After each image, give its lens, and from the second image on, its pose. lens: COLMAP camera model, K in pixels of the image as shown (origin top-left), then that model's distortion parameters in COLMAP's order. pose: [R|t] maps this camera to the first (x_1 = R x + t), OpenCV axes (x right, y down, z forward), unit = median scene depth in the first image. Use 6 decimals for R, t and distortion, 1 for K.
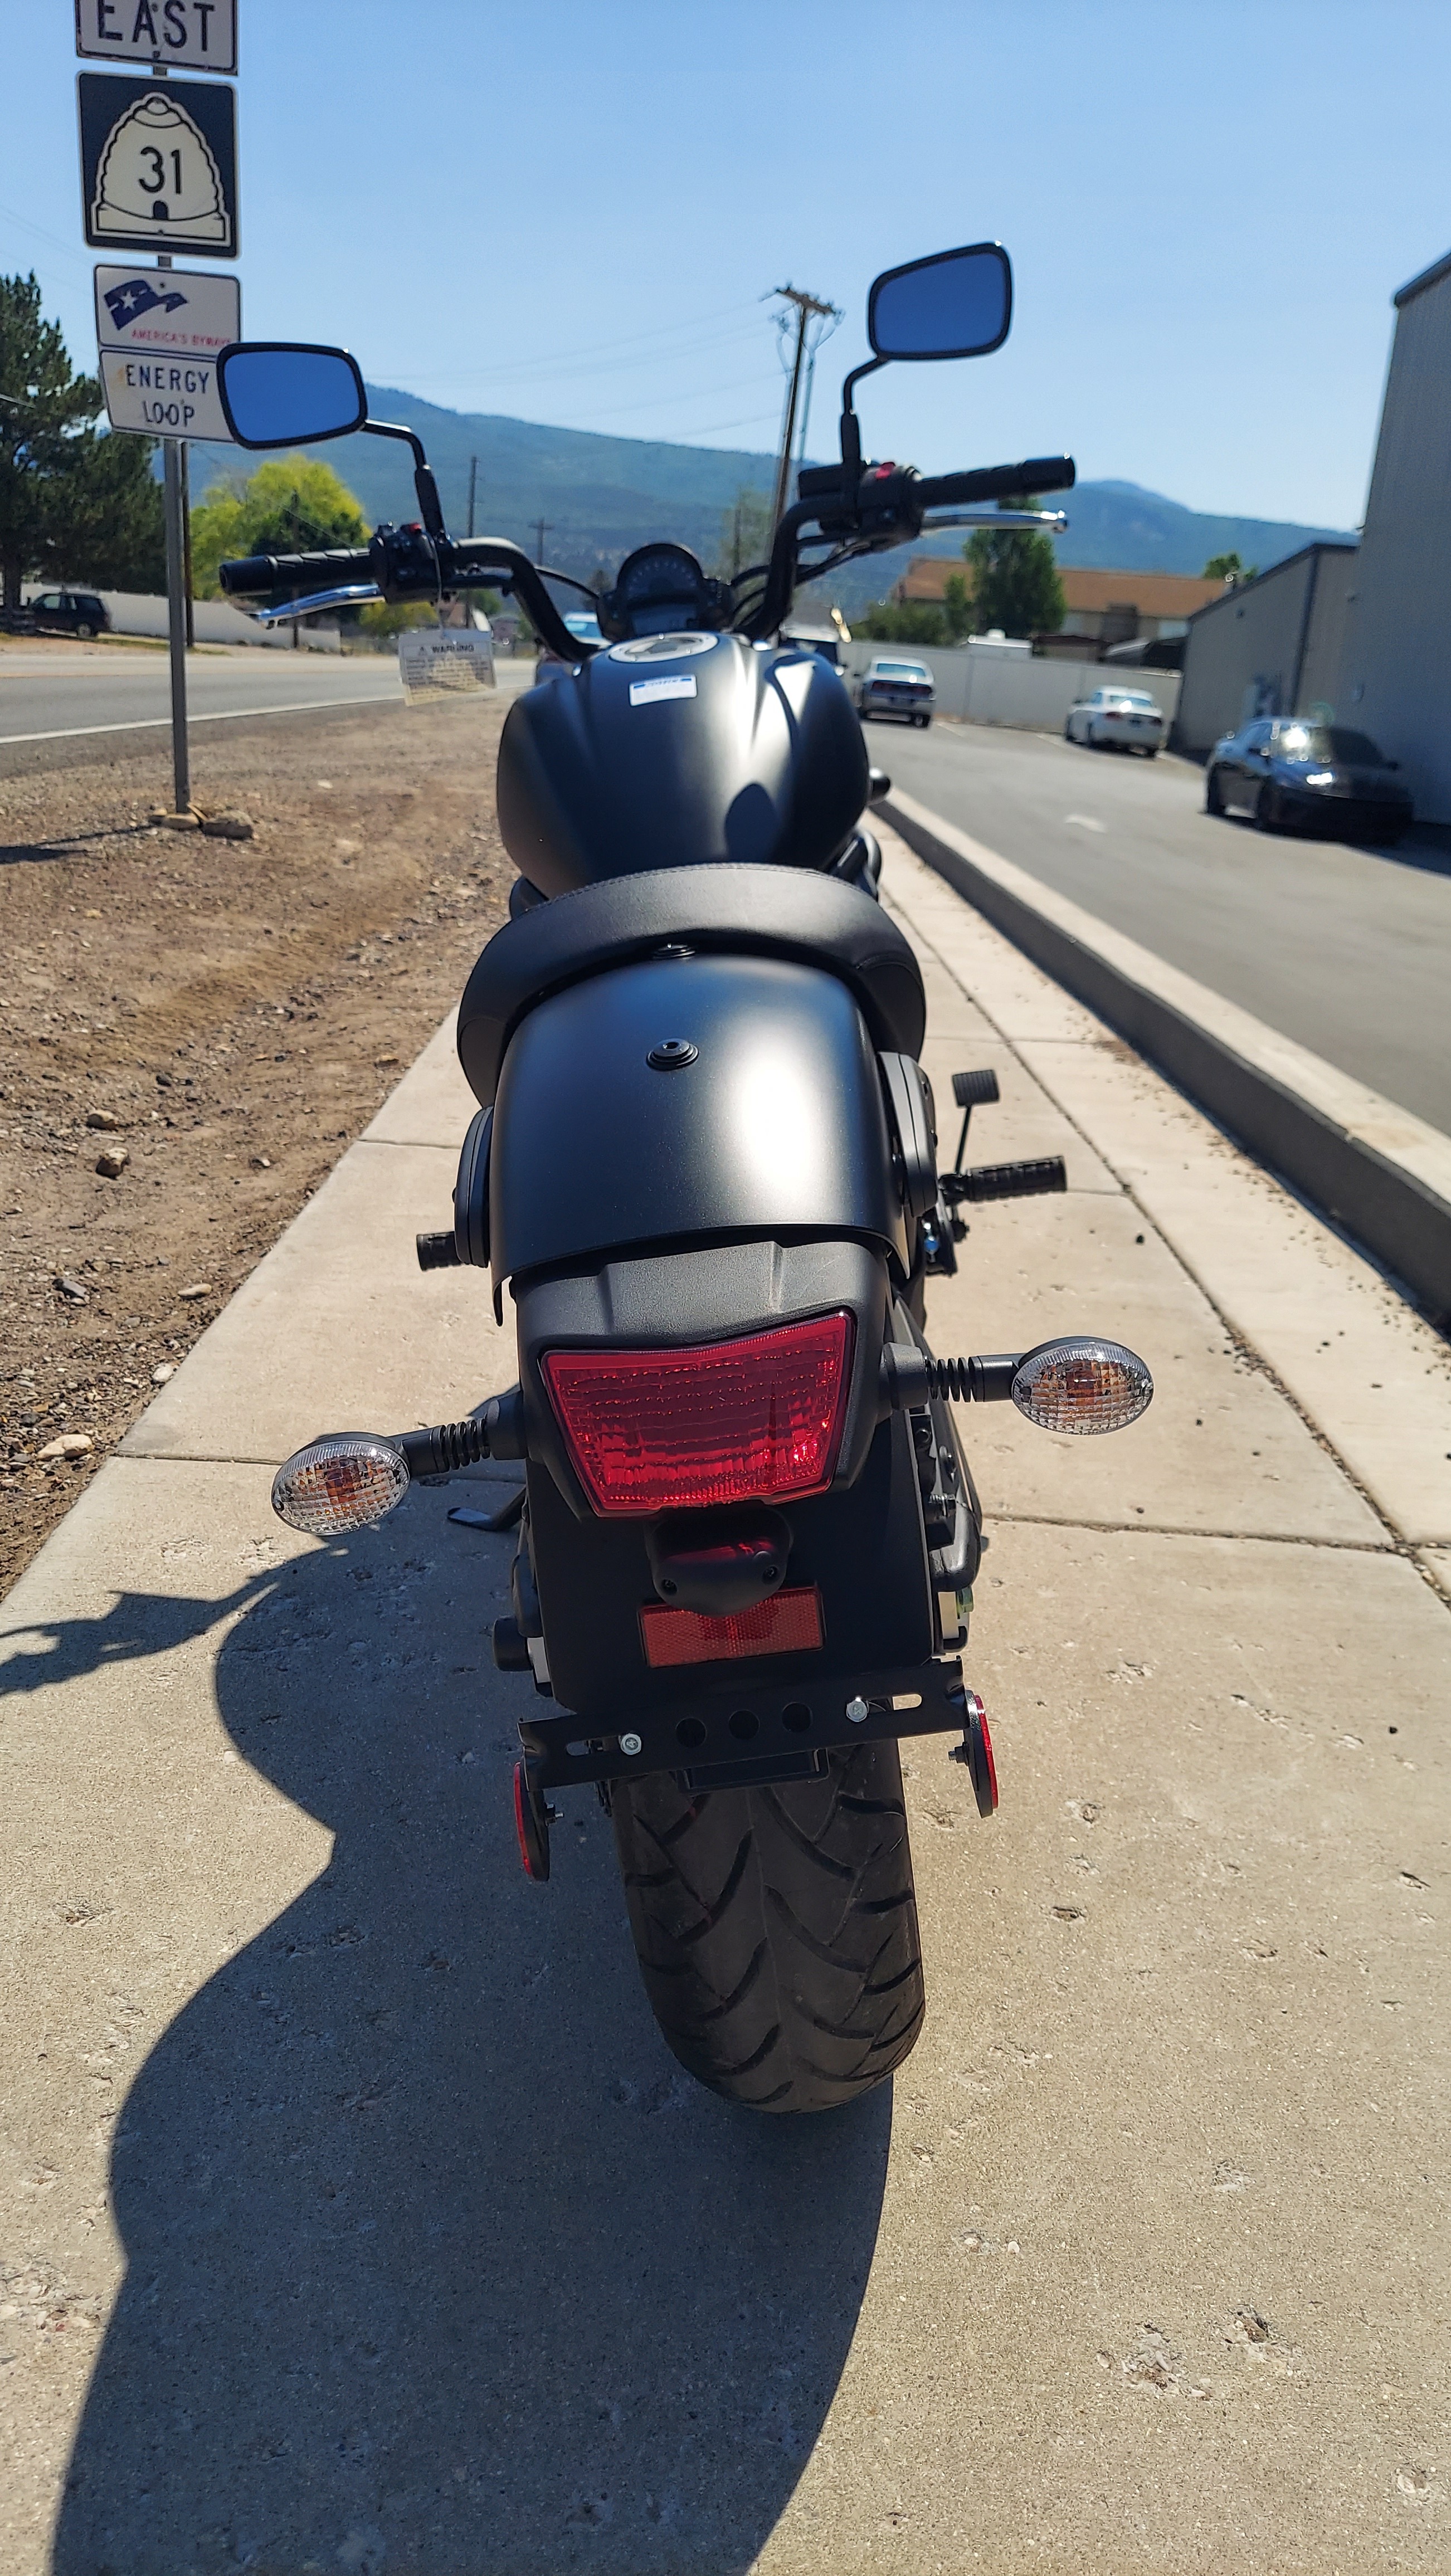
lens RADIAL K [[1849.1, 0, 728.2], [0, 1849.1, 1303.1], [0, 0, 1]] dist [0.071613, -0.086574]
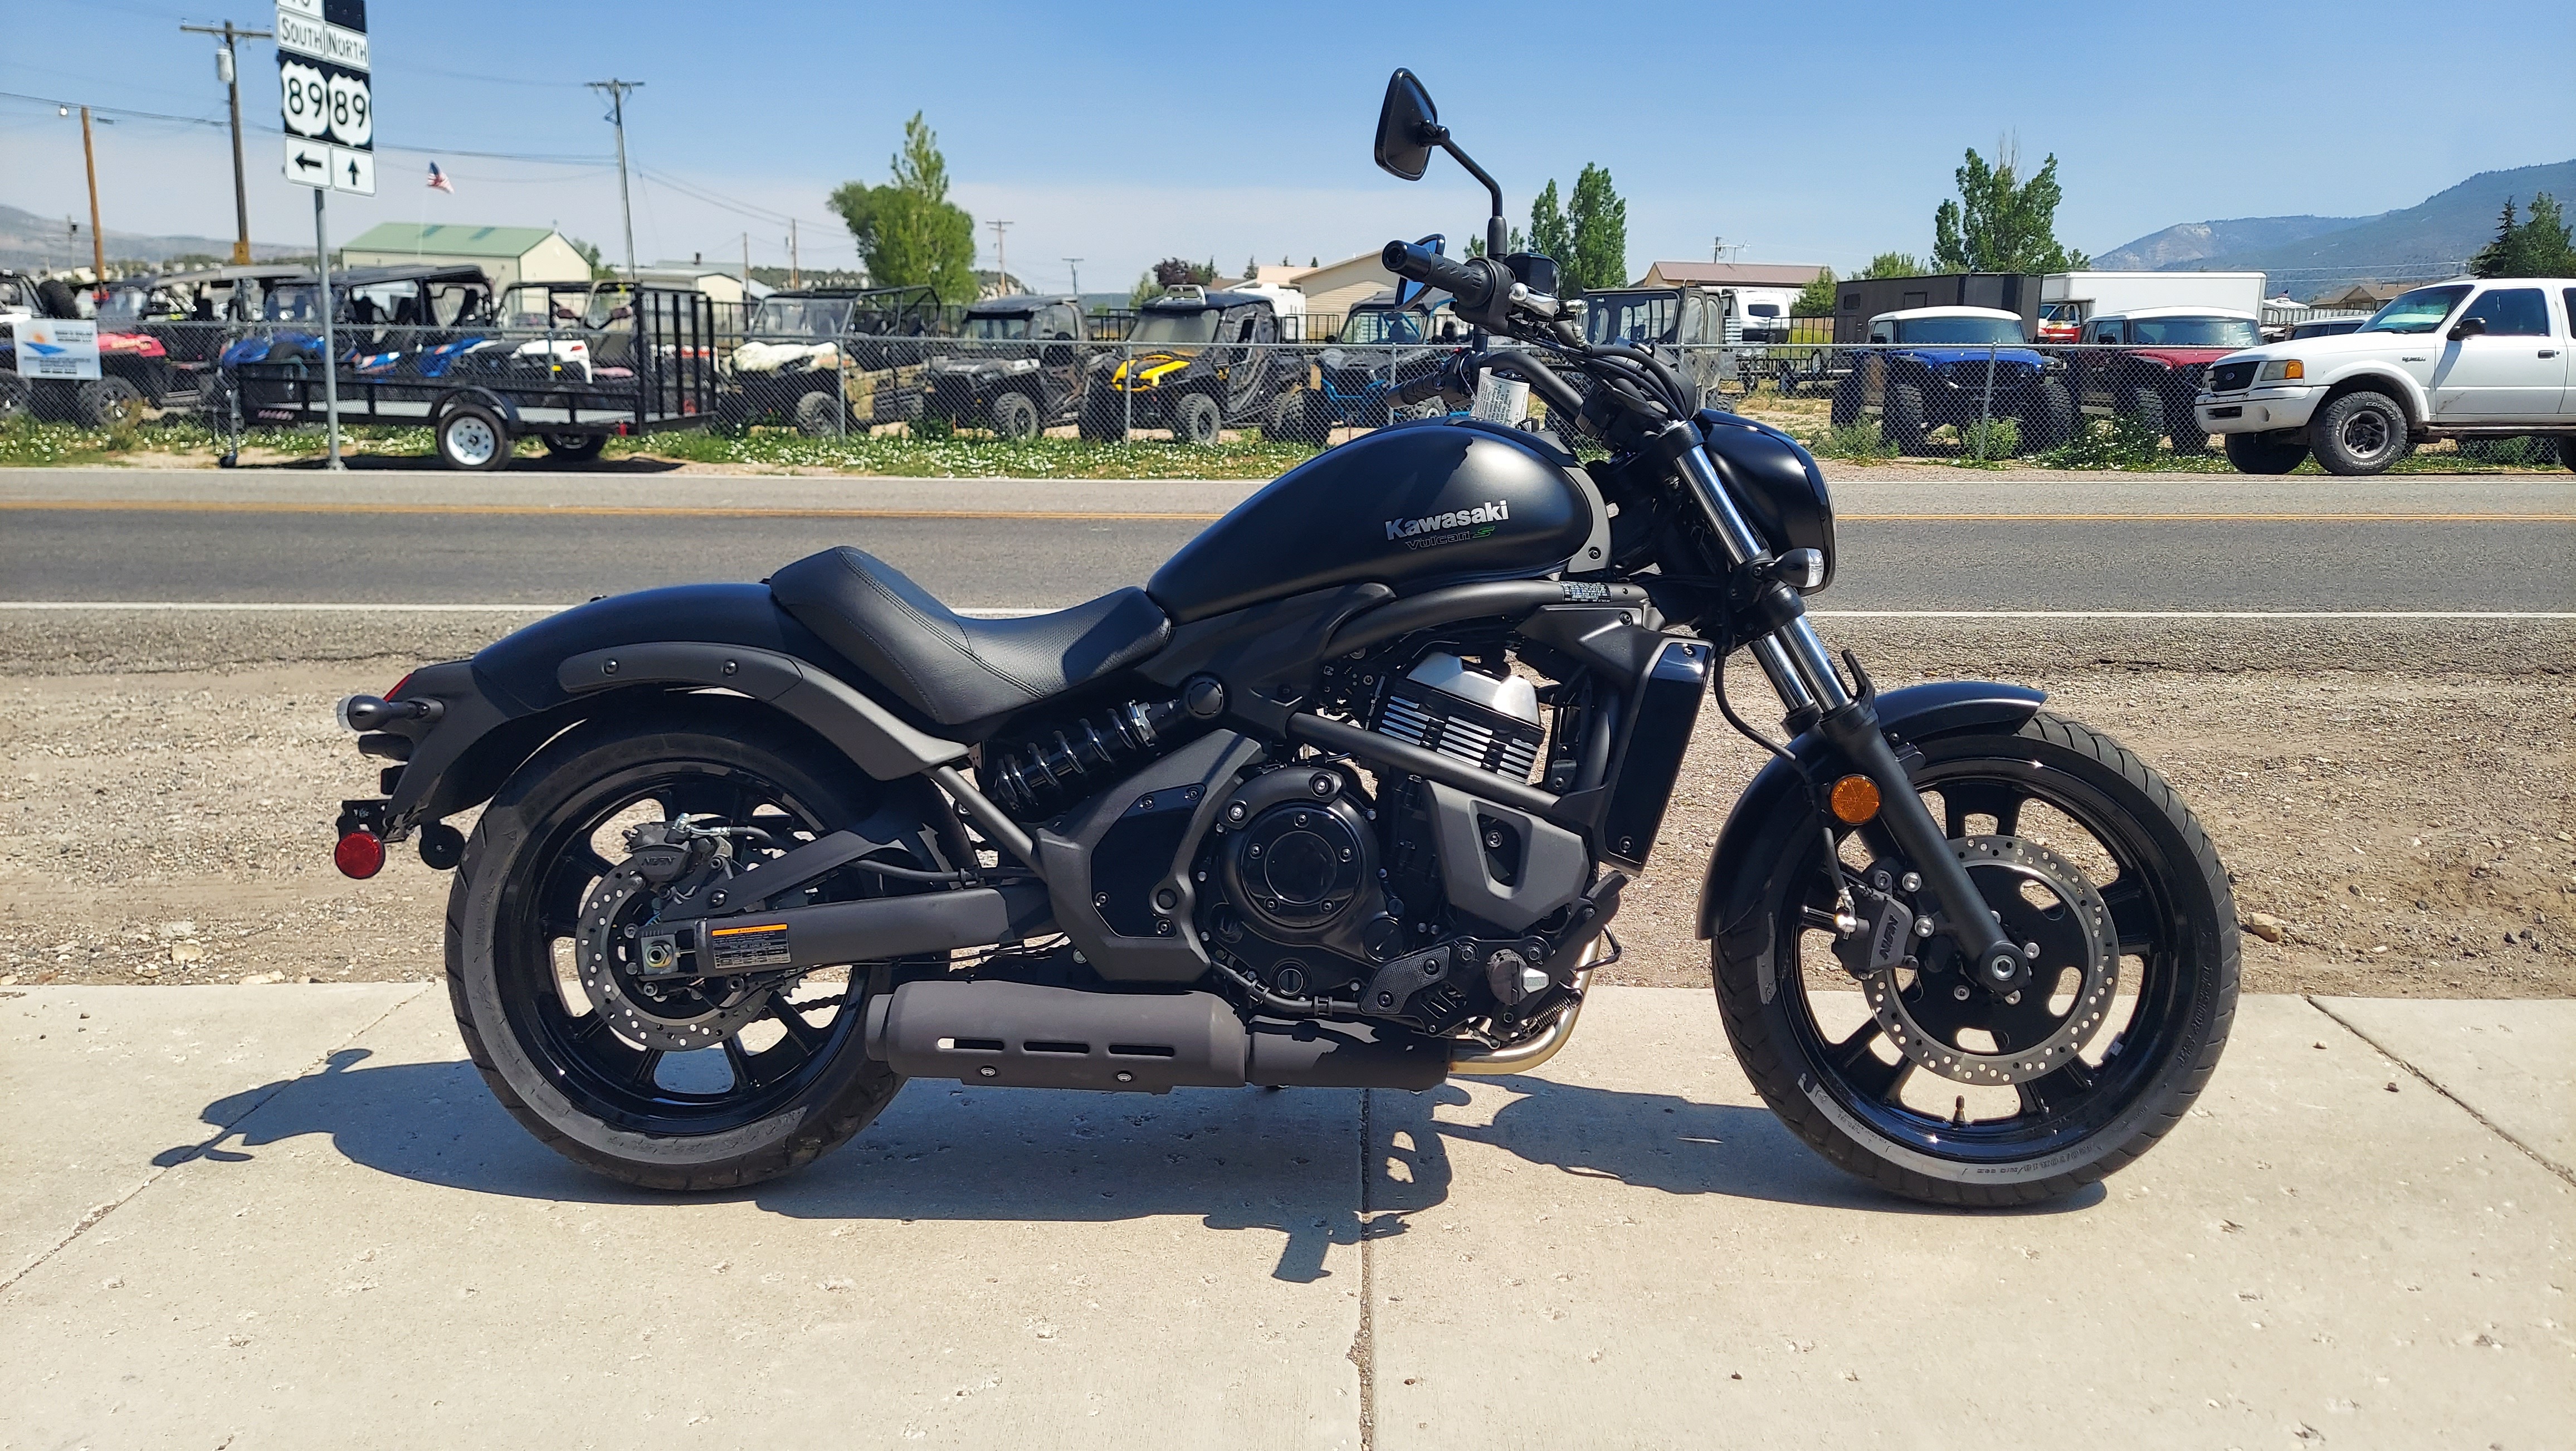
lens RADIAL K [[1849.1, 0, 1300.1], [0, 1849.1, 729.6], [0, 0, 1]] dist [0.071613, -0.086574]
pose [[-0.035395, 0.121956, -0.991904, 1.221358], [-0.327693, 0.936236, 0.126805, -0.305582], [0.944121, 0.329528, 0.006826, 1.014725]]
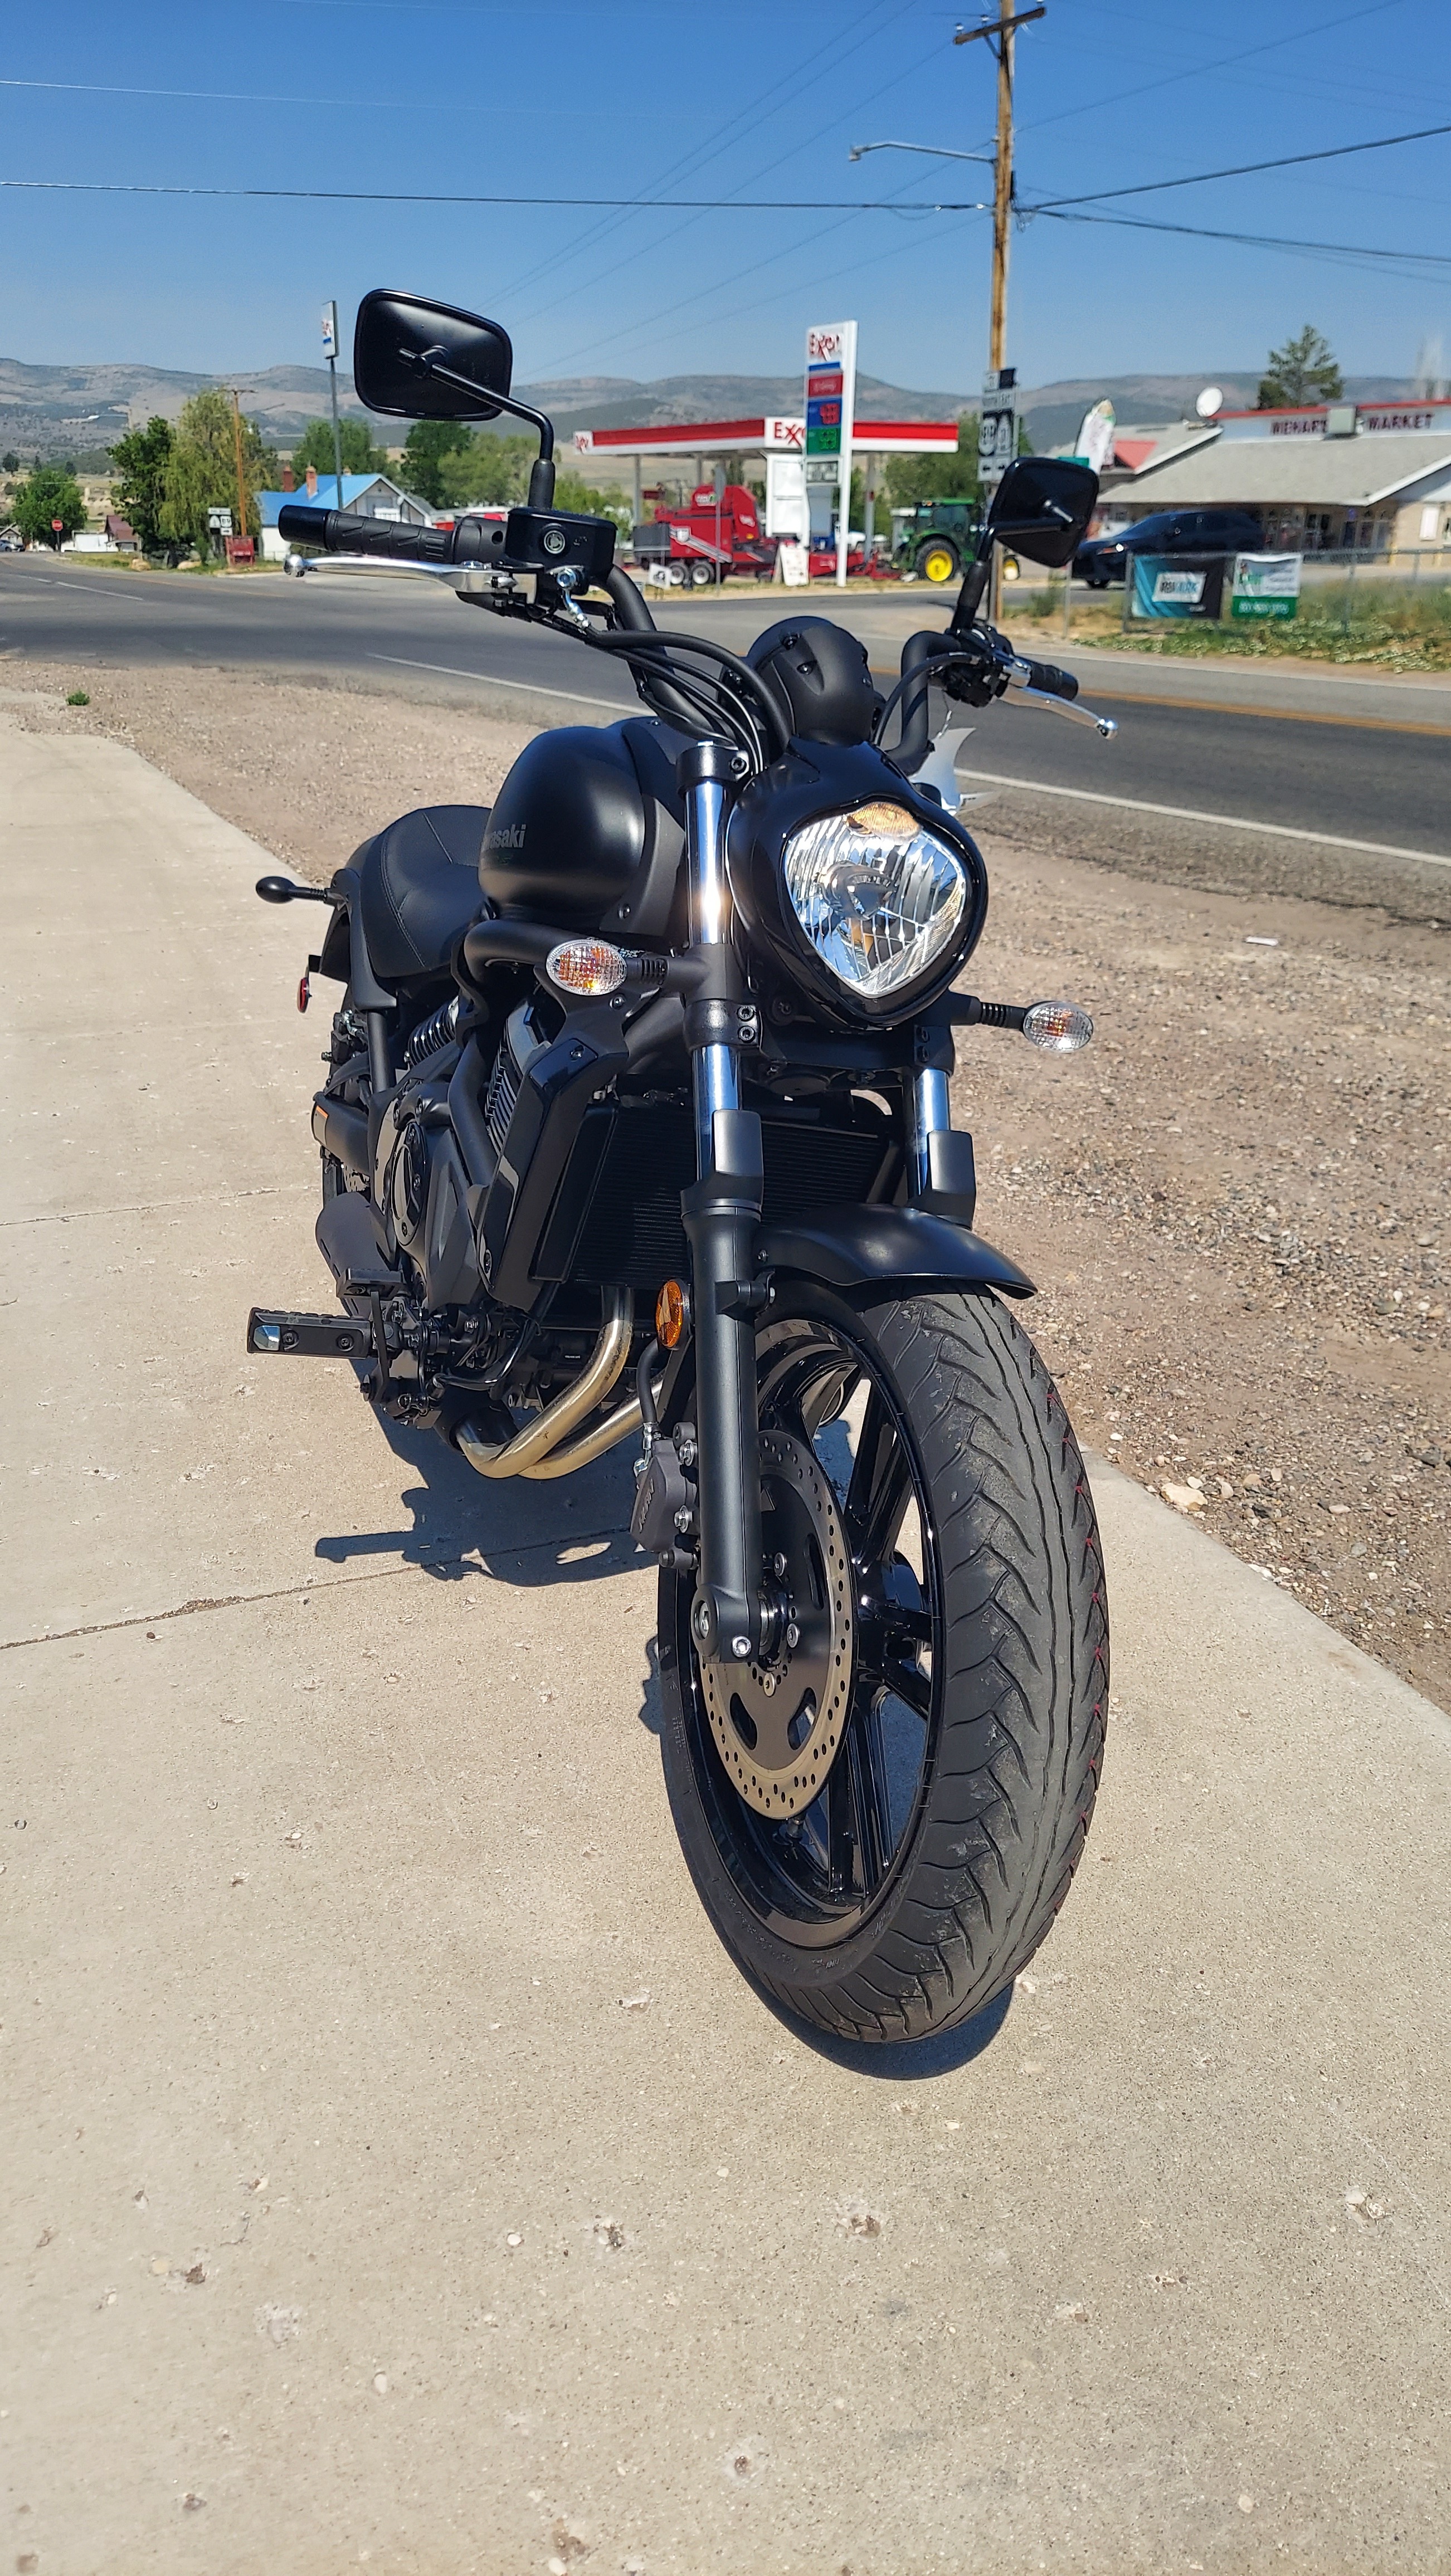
lens RADIAL K [[1849.1, 0, 719.1], [0, 1849.1, 1295.3], [0, 0, 1]] dist [0.071613, -0.086574]
pose [[-0.928580, 0.058907, -0.366427, 0.342010], [-0.185474, 0.781531, 0.595658, -0.729493], [0.321462, 0.621079, -0.714789, 1.952609]]
